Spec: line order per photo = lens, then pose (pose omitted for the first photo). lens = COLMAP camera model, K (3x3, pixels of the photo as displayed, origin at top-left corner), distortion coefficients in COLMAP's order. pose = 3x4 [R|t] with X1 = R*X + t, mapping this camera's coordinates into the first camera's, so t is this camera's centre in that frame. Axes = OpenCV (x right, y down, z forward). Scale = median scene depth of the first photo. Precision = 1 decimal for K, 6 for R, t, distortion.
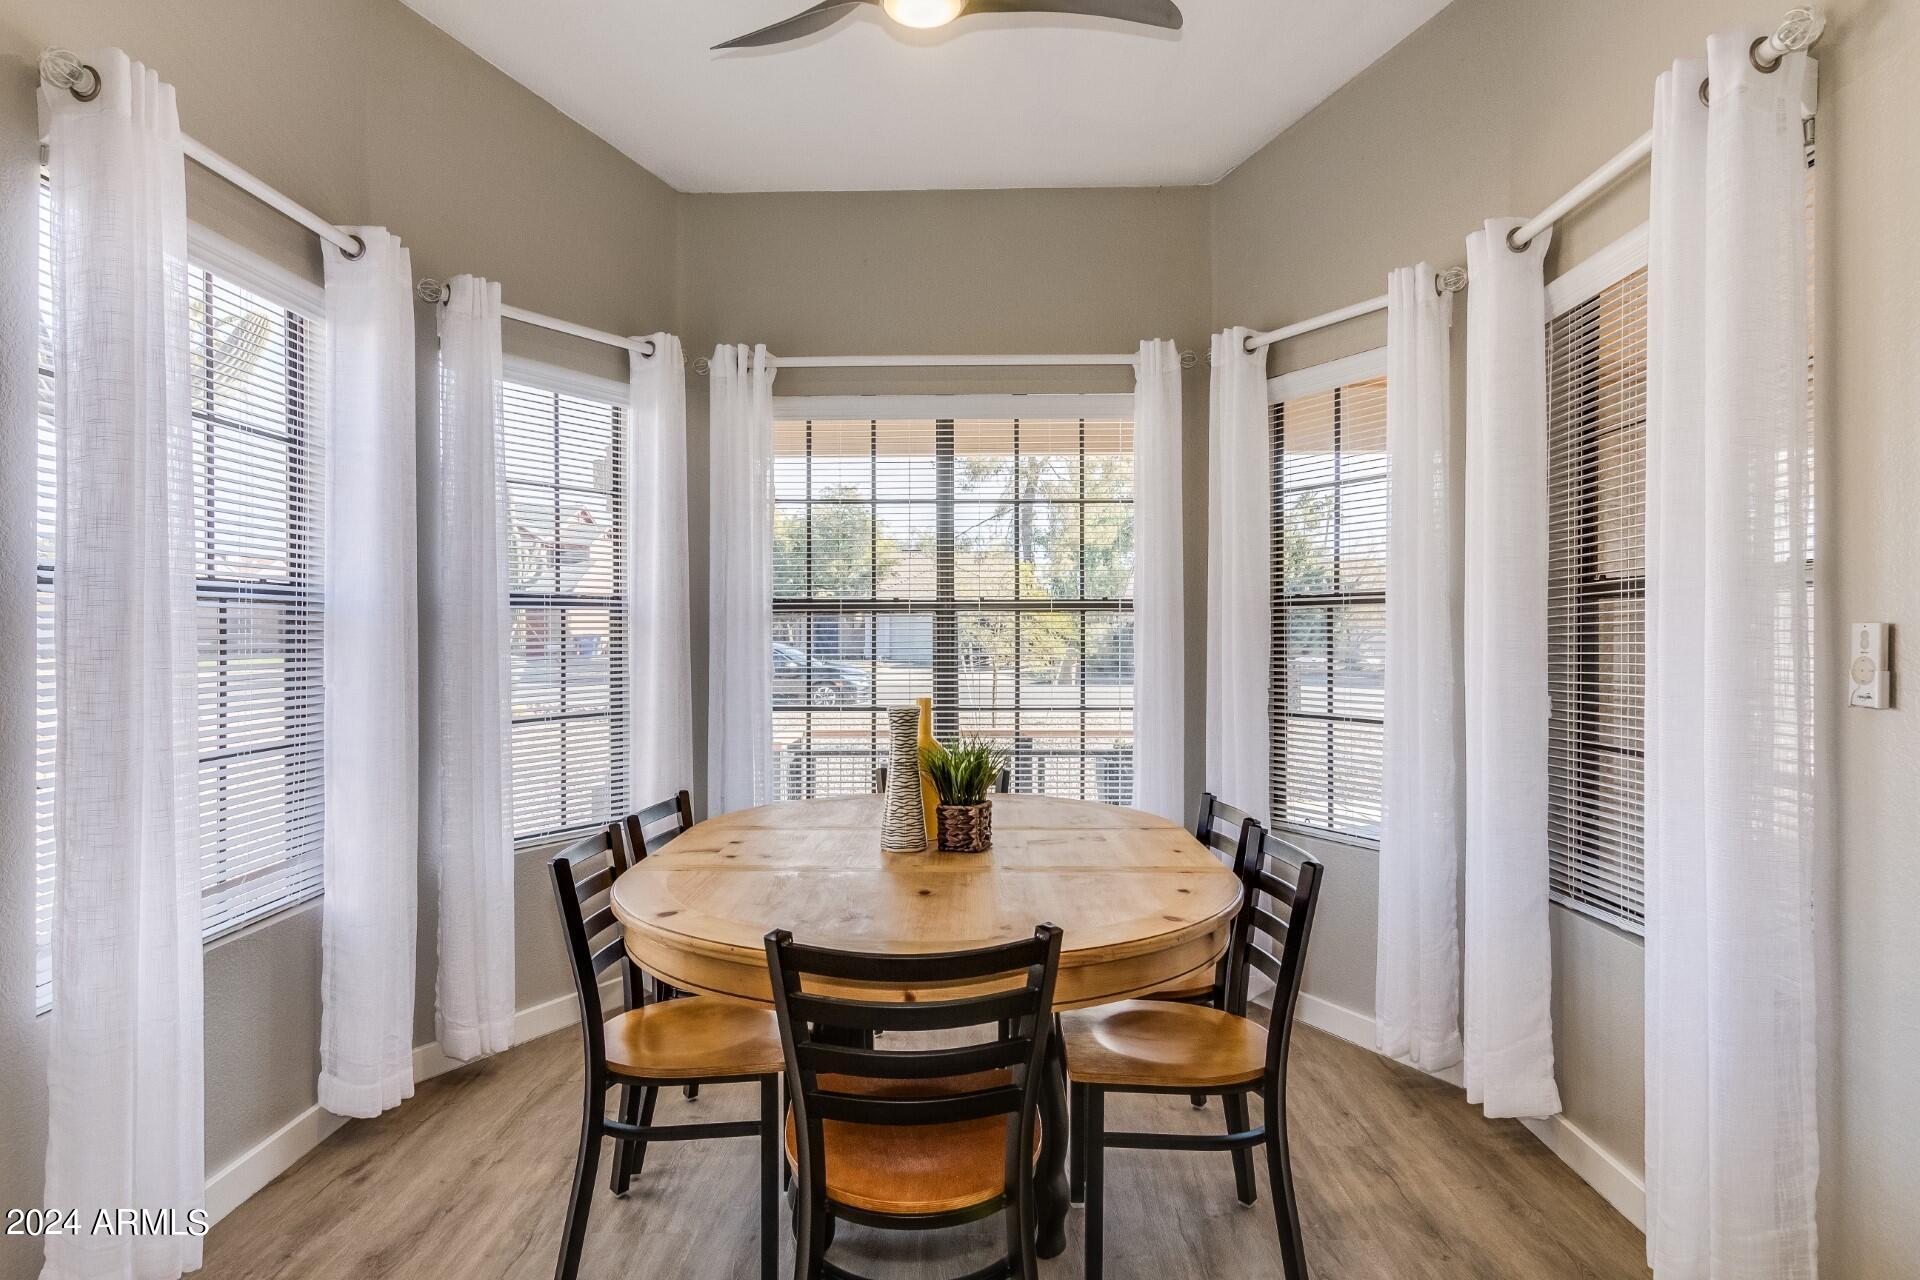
lens RADIAL K [[1075.7, 0, 960.0], [0, 1075.7, 640.0], [0, 0, 1]] dist [0.038195, 0.000433]
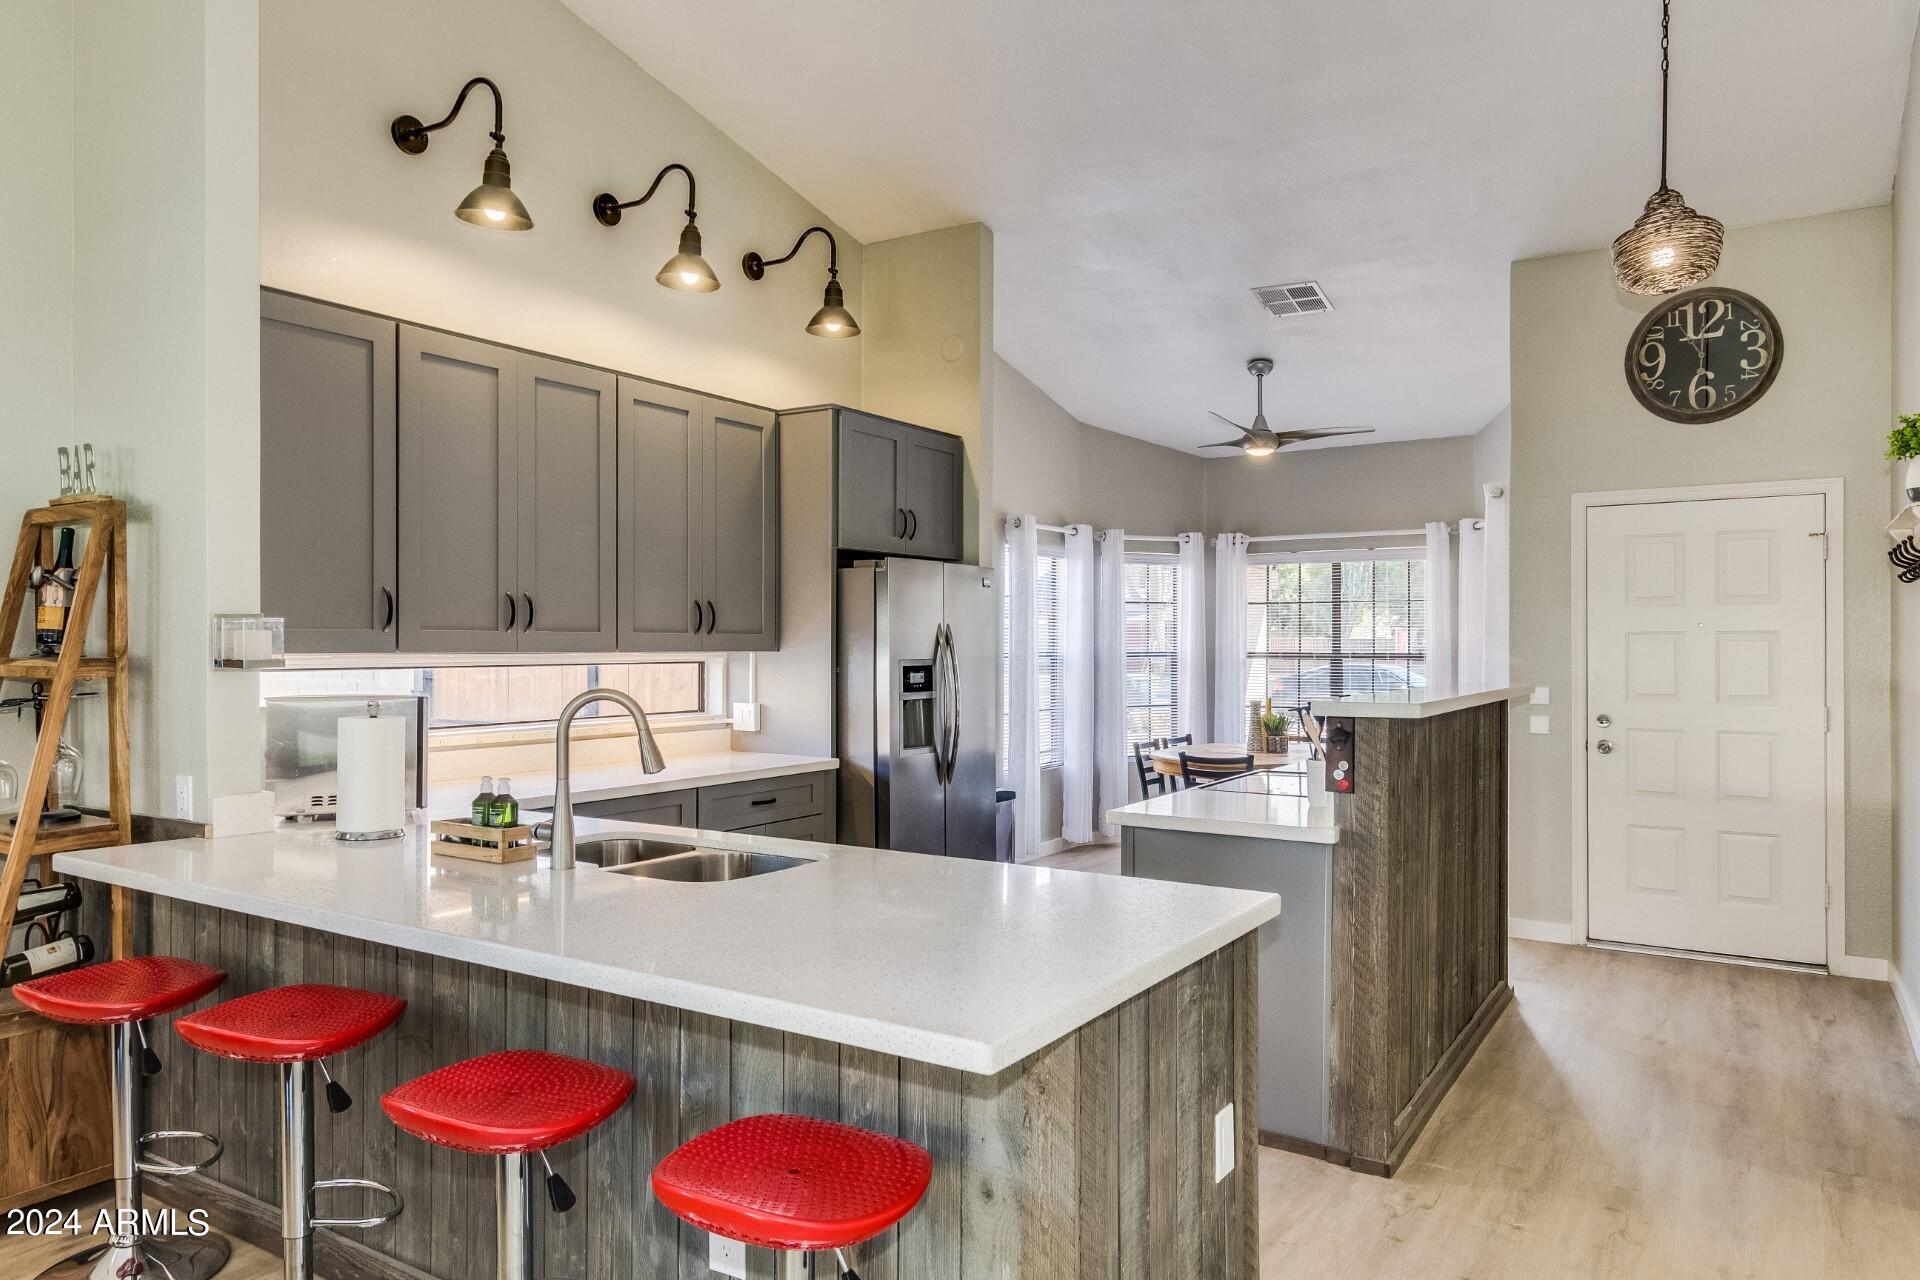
lens RADIAL K [[1250.0, 0, 960.0], [0, 1250.0, 640.0], [0, 0, 1]] dist [-0.001520, -0.000182]
pose [[0.849408, -0.001086, -0.527735, 0.755911], [-0.005653, 0.999922, -0.011157, -0.039390], [0.527706, 0.012460, 0.849336, -1.599305]]
